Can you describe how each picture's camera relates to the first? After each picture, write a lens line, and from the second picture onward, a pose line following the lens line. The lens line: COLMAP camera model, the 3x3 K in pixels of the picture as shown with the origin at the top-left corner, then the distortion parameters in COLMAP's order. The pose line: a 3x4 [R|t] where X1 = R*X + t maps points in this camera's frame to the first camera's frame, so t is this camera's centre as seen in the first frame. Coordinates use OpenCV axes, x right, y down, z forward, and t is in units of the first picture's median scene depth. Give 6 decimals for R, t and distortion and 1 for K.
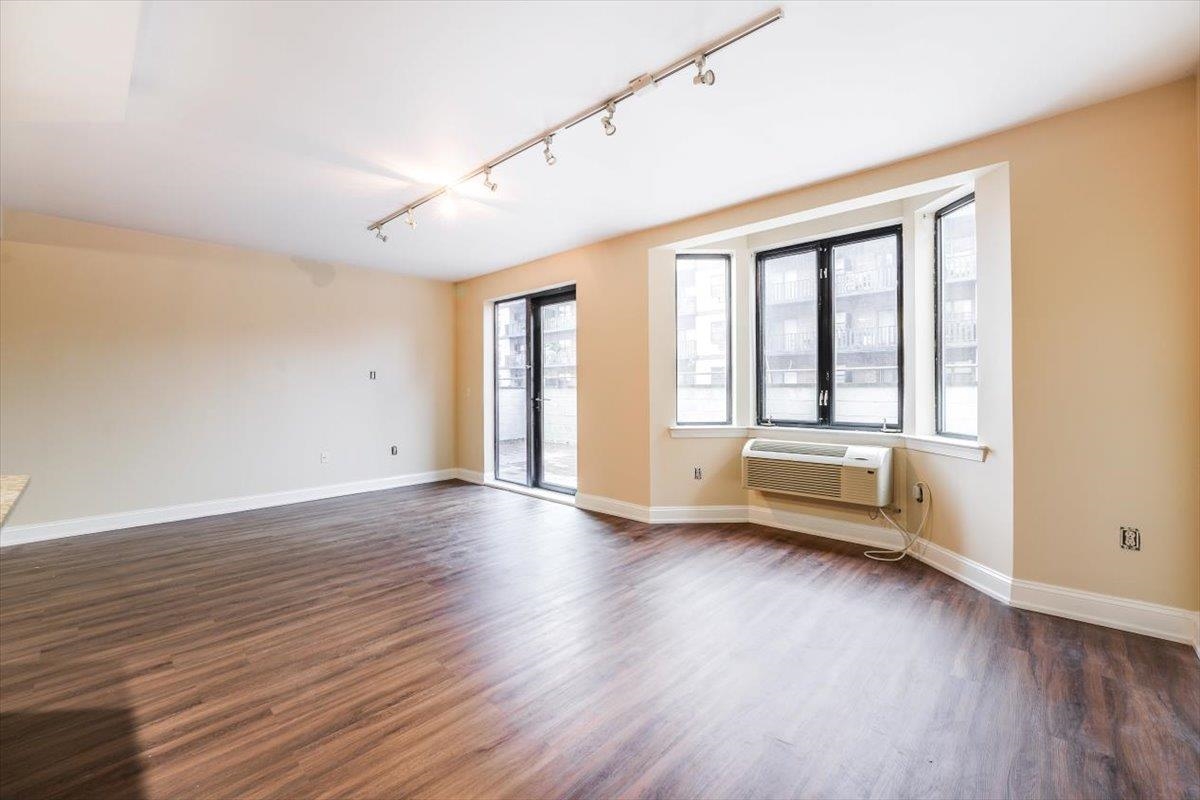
lens RADIAL K [[484.5, 0, 603.1], [0, 484.5, 397.7], [0, 0, 1]] dist [-0.011229, 0.000200]
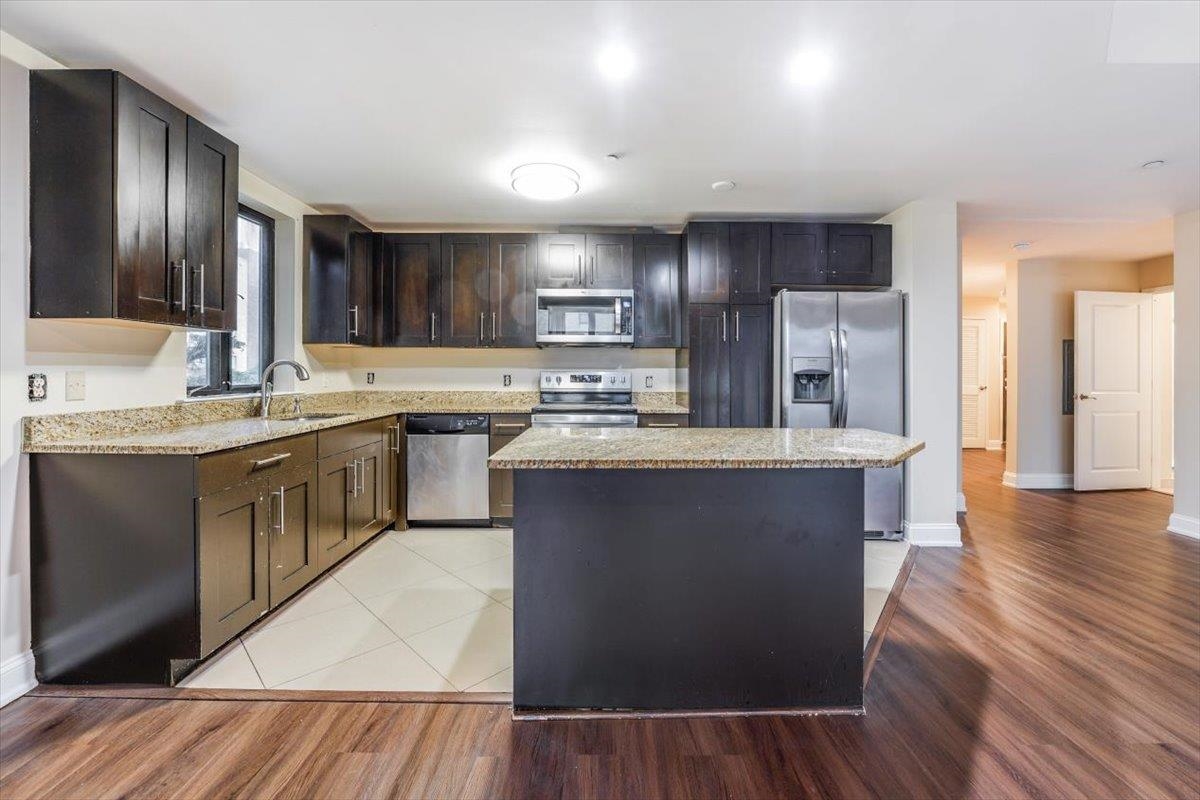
lens RADIAL K [[492.7, 0, 603.0], [0, 492.7, 373.3], [0, 0, 1]] dist [-0.013845, -0.000150]
pose [[-0.725472, 0.001494, -0.688250, -0.082005], [-0.014396, 0.999746, 0.017344, -0.007225], [0.688101, 0.022491, -0.725266, 0.741197]]
